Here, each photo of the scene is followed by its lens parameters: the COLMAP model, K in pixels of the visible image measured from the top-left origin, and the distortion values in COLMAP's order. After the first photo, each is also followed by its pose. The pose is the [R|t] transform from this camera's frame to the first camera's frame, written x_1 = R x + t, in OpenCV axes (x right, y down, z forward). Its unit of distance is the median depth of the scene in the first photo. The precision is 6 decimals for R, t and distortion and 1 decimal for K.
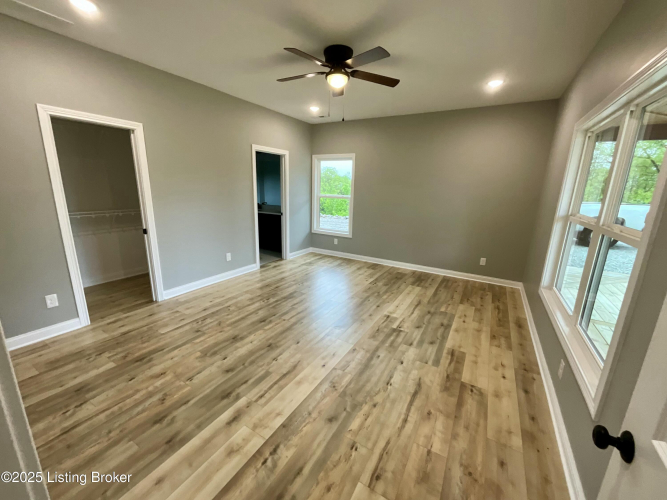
lens RADIAL K [[271.0, 0, 332.0], [0, 271.0, 249.8], [0, 0, 1]] dist [-0.000715, 0.000508]
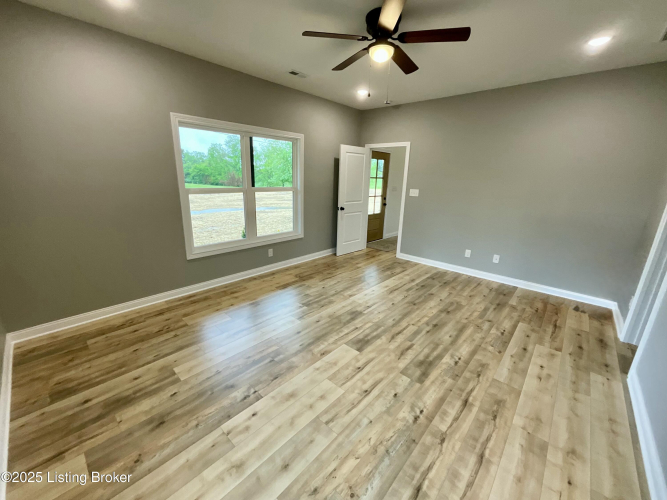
lens RADIAL K [[271.0, 0, 332.0], [0, 271.0, 249.8], [0, 0, 1]] dist [-0.000715, 0.000508]
pose [[-0.977496, -0.108889, 0.180680, -0.044711], [-0.008227, 0.875510, 0.483129, -0.454258], [-0.210795, 0.470771, -0.856703, 1.877847]]
